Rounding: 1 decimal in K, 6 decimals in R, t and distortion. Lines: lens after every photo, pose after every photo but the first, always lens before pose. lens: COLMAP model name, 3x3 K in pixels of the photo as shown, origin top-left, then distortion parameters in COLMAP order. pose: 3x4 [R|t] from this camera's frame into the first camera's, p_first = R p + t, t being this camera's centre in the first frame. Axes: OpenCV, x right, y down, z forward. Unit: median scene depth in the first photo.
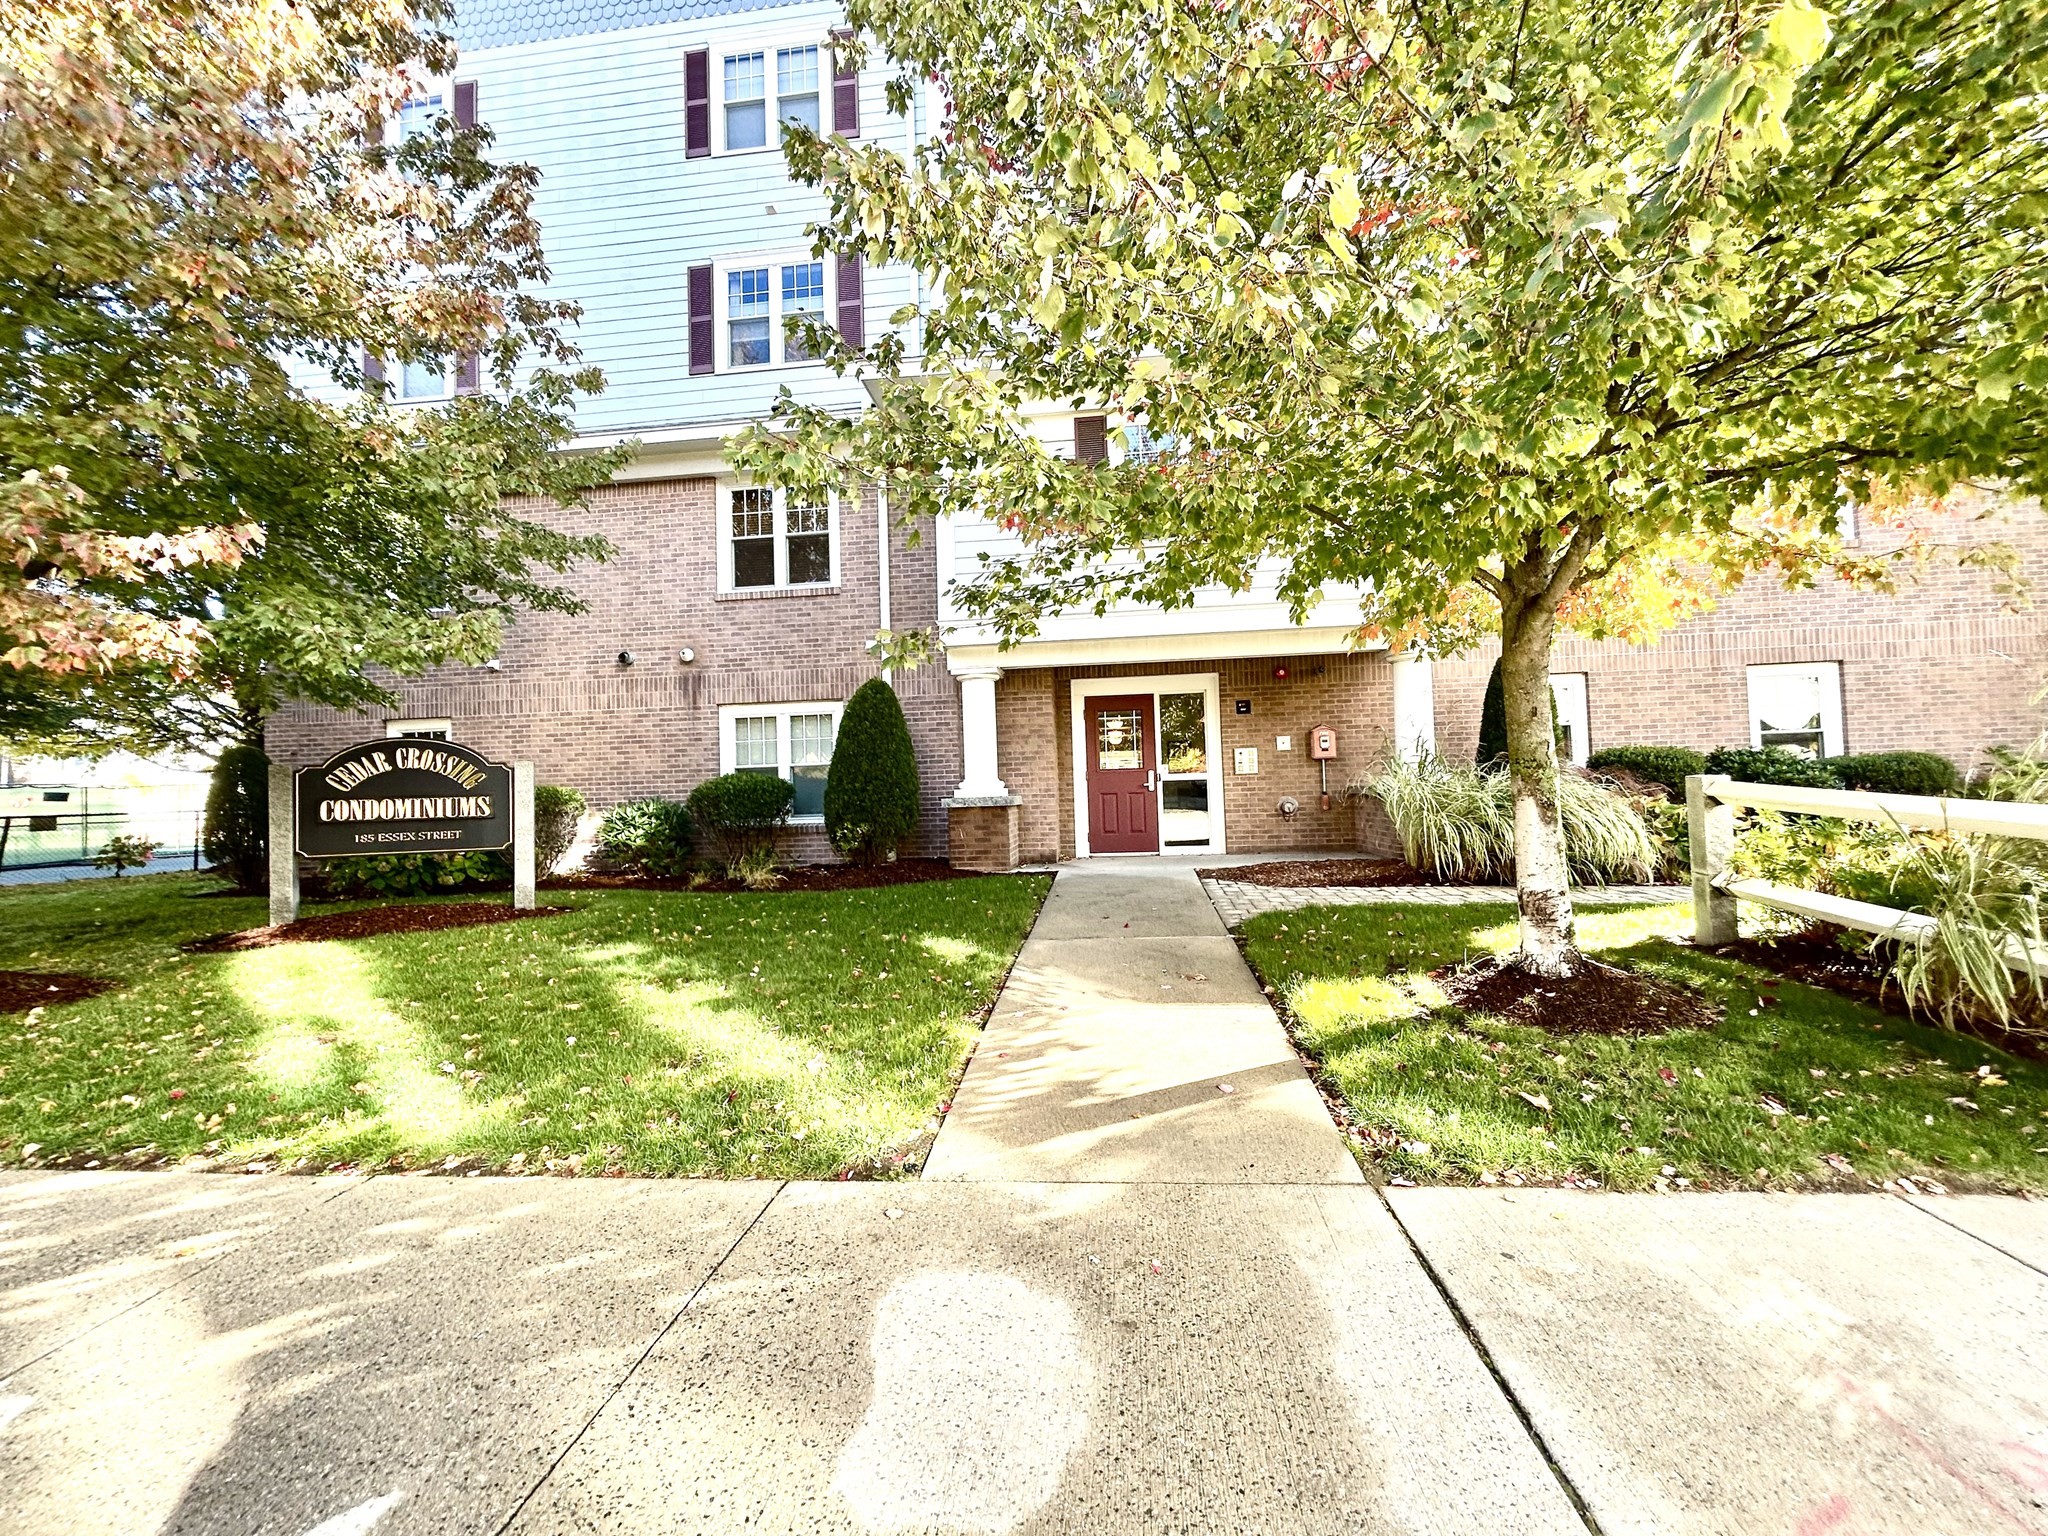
lens RADIAL K [[818.2, 0, 1022.7], [0, 818.2, 766.7], [0, 0, 1]] dist [-0.001628, 0.001020]
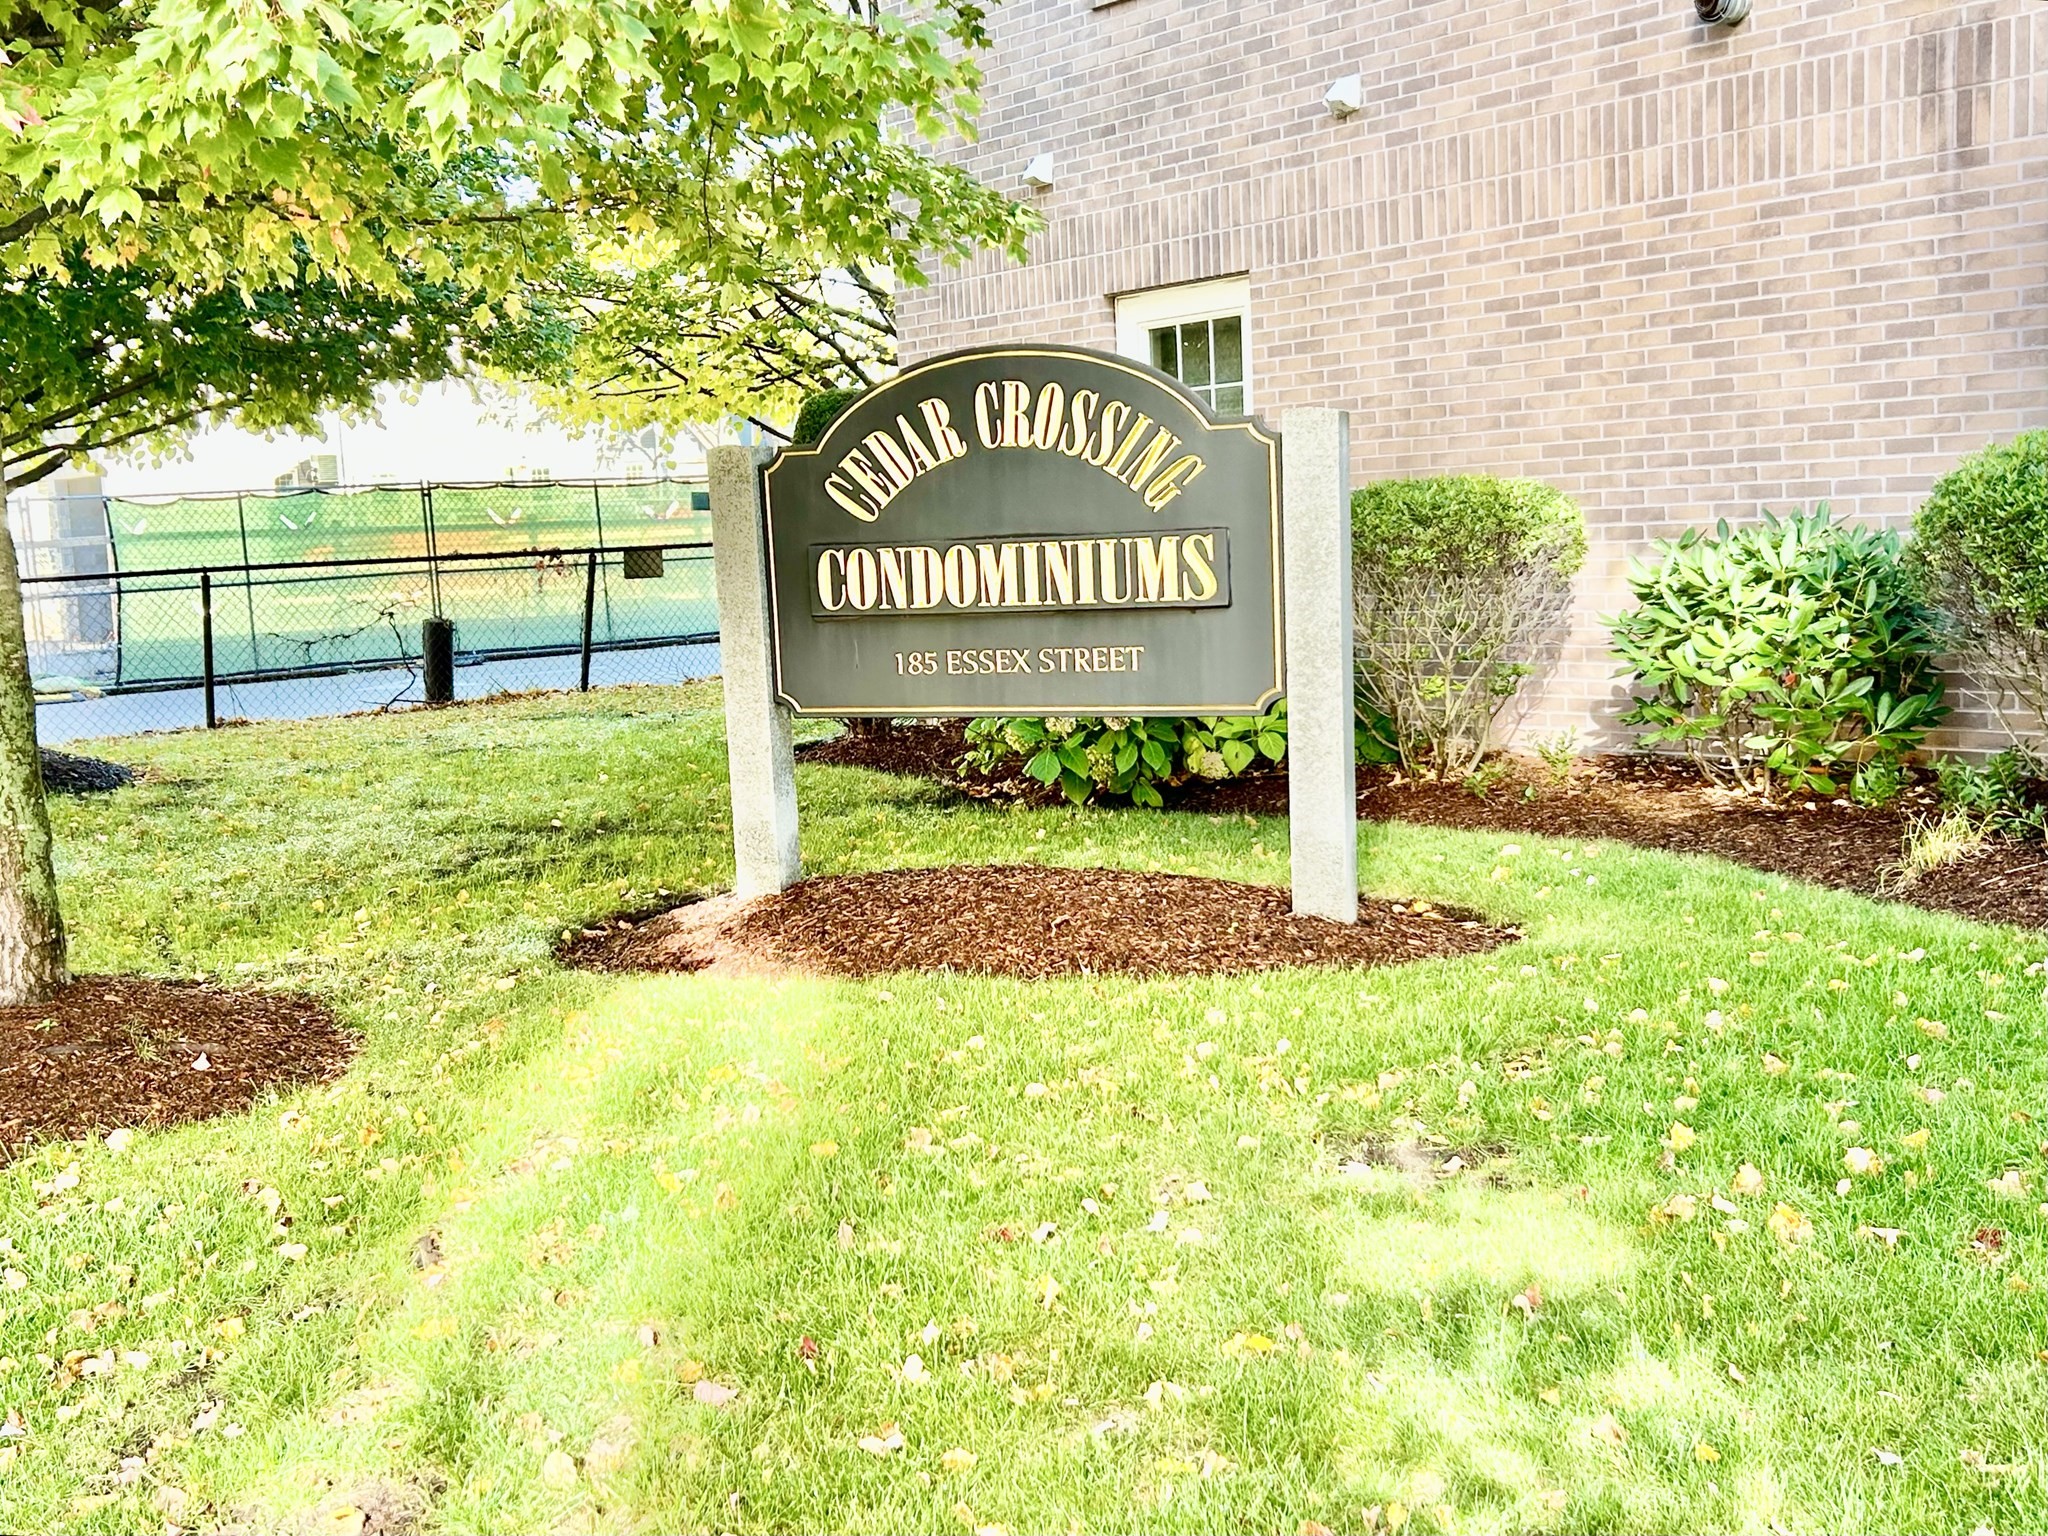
lens RADIAL K [[2186.2, 0, 1022.8], [0, 2186.2, 769.8], [0, 0, 1]] dist [0.011342, 0.000000]
pose [[0.679145, 0.085516, -0.729006, -0.116739], [0.049126, 0.985667, 0.161389, -0.011096], [0.732358, -0.145420, 0.665210, 0.415907]]
